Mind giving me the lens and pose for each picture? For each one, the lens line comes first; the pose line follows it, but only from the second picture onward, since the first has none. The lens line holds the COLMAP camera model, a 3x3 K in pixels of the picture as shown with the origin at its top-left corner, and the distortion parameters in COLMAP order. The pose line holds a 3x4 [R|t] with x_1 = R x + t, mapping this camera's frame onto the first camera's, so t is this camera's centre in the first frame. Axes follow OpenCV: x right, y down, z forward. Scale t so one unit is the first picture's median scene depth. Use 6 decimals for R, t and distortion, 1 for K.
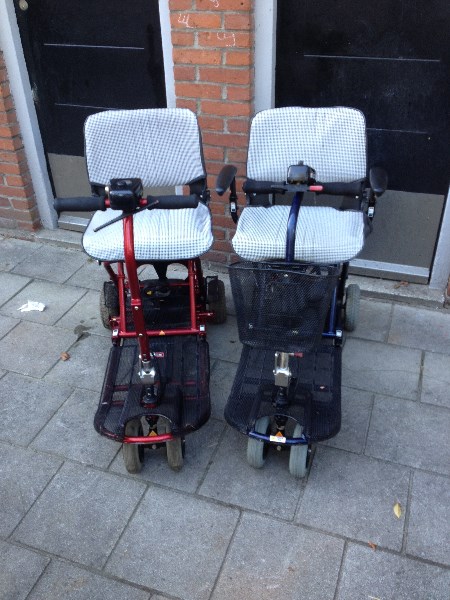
lens RADIAL K [[558.6, 0, 225.3], [0, 558.6, 315.8], [0, 0, 1]] dist [0.107702, -0.173407]
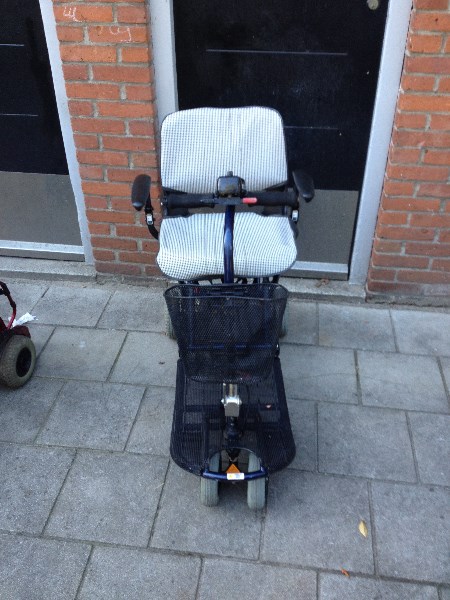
lens RADIAL K [[558.6, 0, 225.3], [0, 558.6, 315.8], [0, 0, 1]] dist [0.107702, -0.173407]
pose [[0.977417, -0.104589, 0.183624, -0.049784], [0.100731, 0.994454, 0.030240, -0.053900], [-0.185769, -0.011060, 0.982531, 0.079566]]
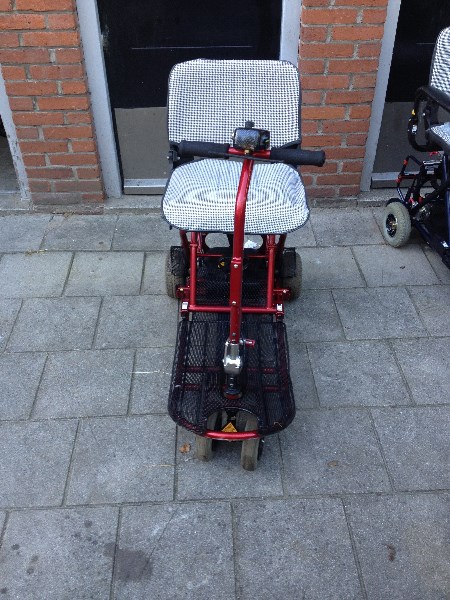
lens RADIAL K [[569.2, 0, 225.2], [0, 569.2, 309.9], [0, 0, 1]] dist [0.004353, -0.009765]
pose [[0.926154, -0.221561, 0.305204, -0.682216], [0.203332, 0.974900, 0.090702, -0.040590], [-0.317640, -0.021946, 0.947957, 0.144781]]
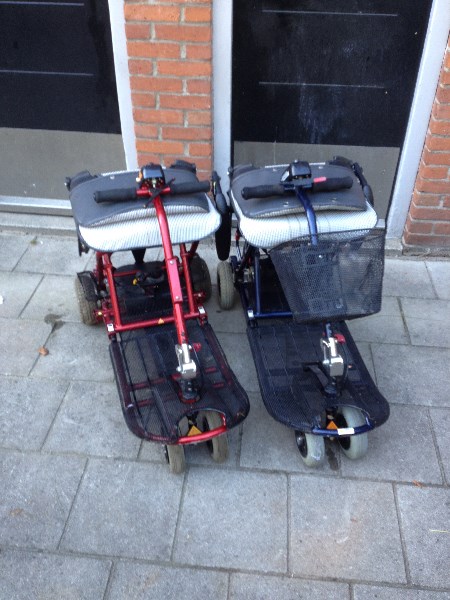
lens RADIAL K [[554.3, 0, 224.6], [0, 554.3, 314.6], [0, 0, 1]] dist [0.128037, -0.219954]
pose [[0.968674, -0.124216, 0.215038, -0.209379], [0.110731, 0.991113, 0.073707, -0.020982], [-0.222283, -0.047587, 0.973820, 0.047461]]
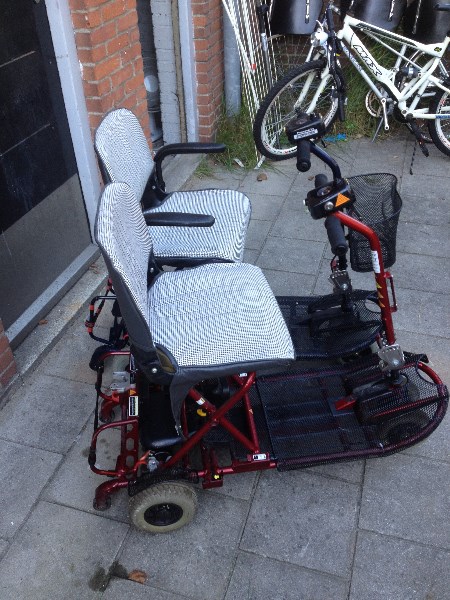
lens RADIAL K [[558.6, 0, 225.3], [0, 558.6, 315.8], [0, 0, 1]] dist [0.107702, -0.173407]
pose [[-0.048097, -0.596066, 0.801493, -0.689651], [0.595807, 0.626915, 0.501987, -0.451600], [-0.801686, 0.501679, 0.324988, 0.636156]]
